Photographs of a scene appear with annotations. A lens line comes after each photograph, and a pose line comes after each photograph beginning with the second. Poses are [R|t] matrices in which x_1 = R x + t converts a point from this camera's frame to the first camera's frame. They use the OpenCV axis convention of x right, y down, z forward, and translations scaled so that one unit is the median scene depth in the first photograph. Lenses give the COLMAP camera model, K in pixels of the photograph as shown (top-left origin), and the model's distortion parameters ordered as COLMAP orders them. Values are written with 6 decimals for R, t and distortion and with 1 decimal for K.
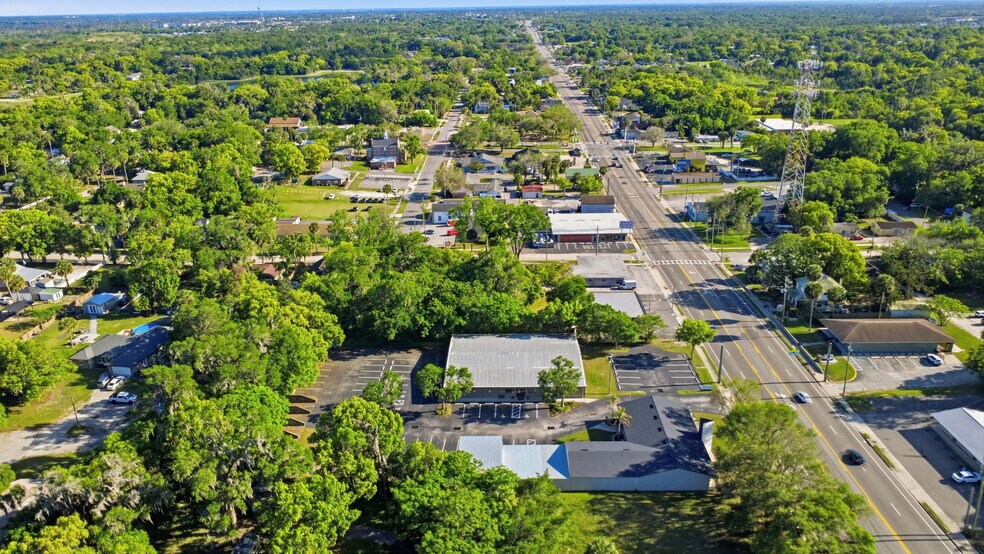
lens RADIAL K [[712.0, 0, 494.7], [0, 712.0, 272.0], [0, 0, 1]] dist [-0.005117, 0.008772]
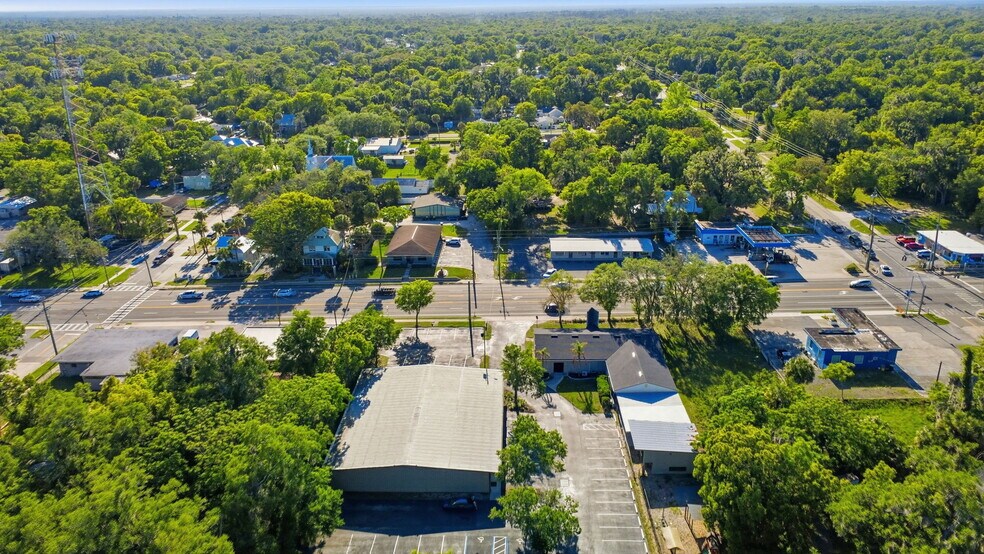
lens RADIAL K [[712.0, 0, 495.5], [0, 712.0, 279.3], [0, 0, 1]] dist [-0.005117, 0.008772]
pose [[0.008010, -0.343603, 0.939081, -0.528589], [0.362160, 0.876353, 0.317563, -0.173080], [-0.932082, 0.337554, 0.131459, 0.718401]]
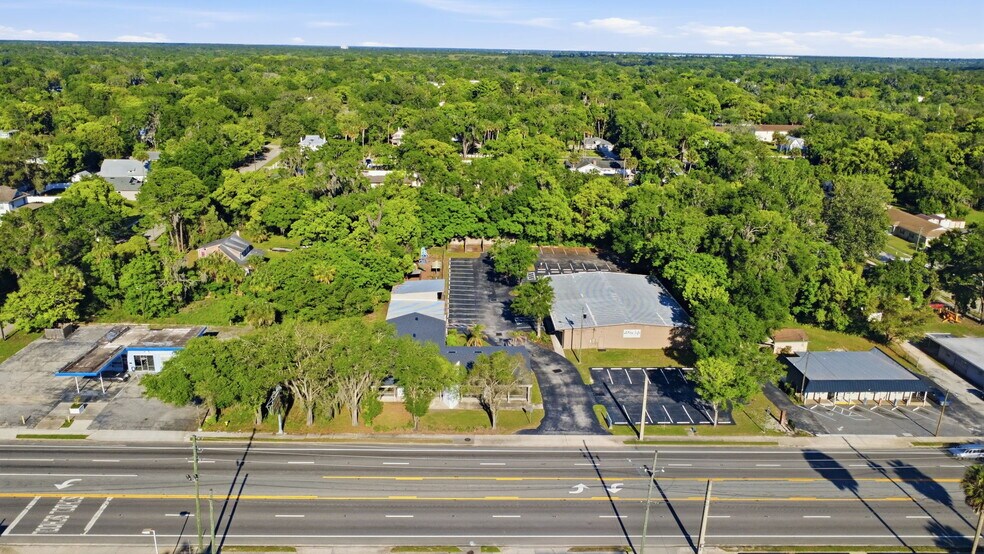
lens RADIAL K [[712.0, 0, 496.9], [0, 712.0, 281.4], [0, 0, 1]] dist [-0.005117, 0.008772]
pose [[0.067857, 0.327858, -0.942287, 0.737290], [-0.369685, 0.885497, 0.281476, -0.080340], [0.926676, 0.329249, 0.181291, 0.640371]]
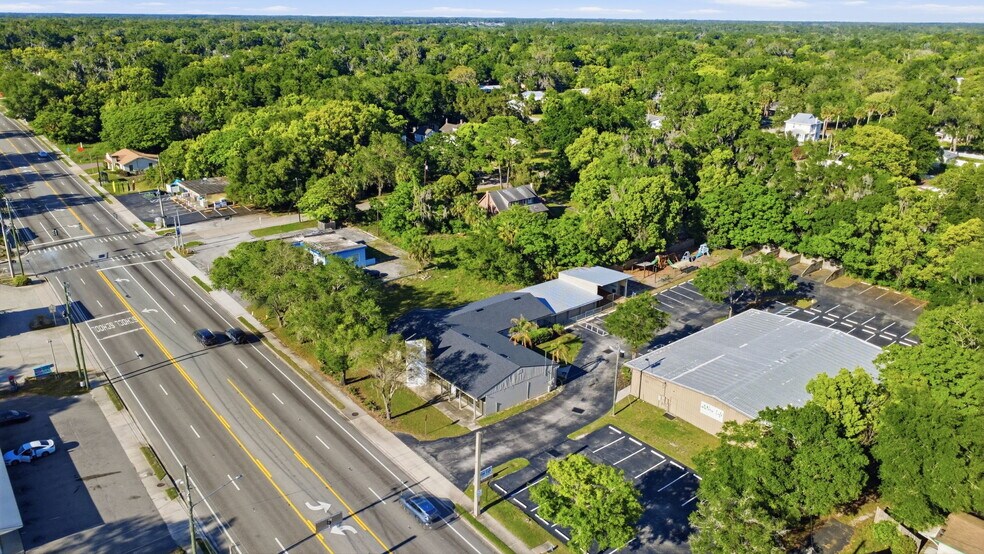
lens RADIAL K [[712.0, 0, 495.7], [0, 712.0, 271.9], [0, 0, 1]] dist [-0.005117, 0.008772]
pose [[-0.761148, 0.225330, -0.608177, 0.474960], [-0.224815, 0.787912, 0.573282, -0.192732], [0.608368, 0.573080, -0.549061, 1.021742]]
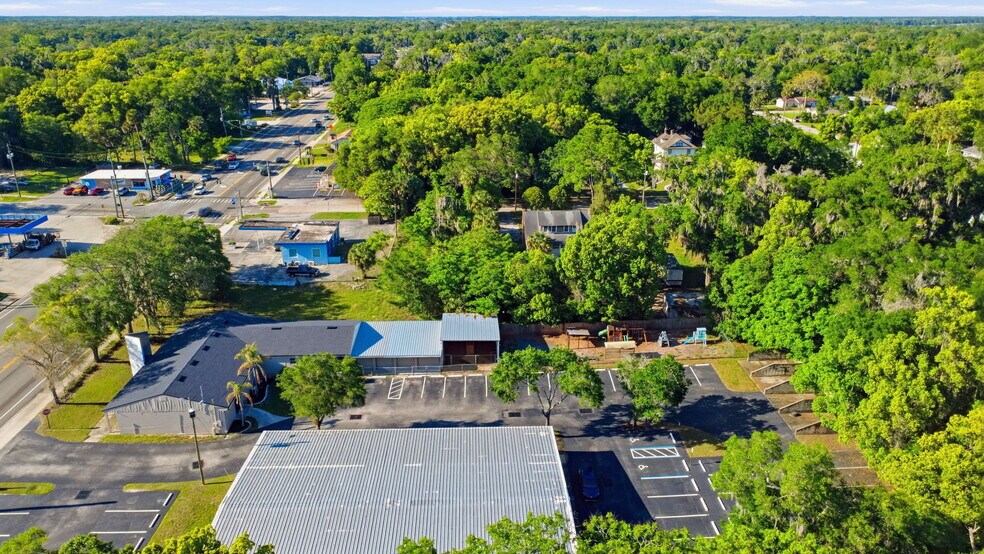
lens RADIAL K [[712.0, 0, 490.5], [0, 712.0, 279.2], [0, 0, 1]] dist [-0.005117, 0.008772]
pose [[-0.998794, 0.028797, -0.039757, -0.010222], [-0.004145, 0.757516, 0.652803, -0.201714], [0.048916, 0.652181, -0.756484, 1.093921]]
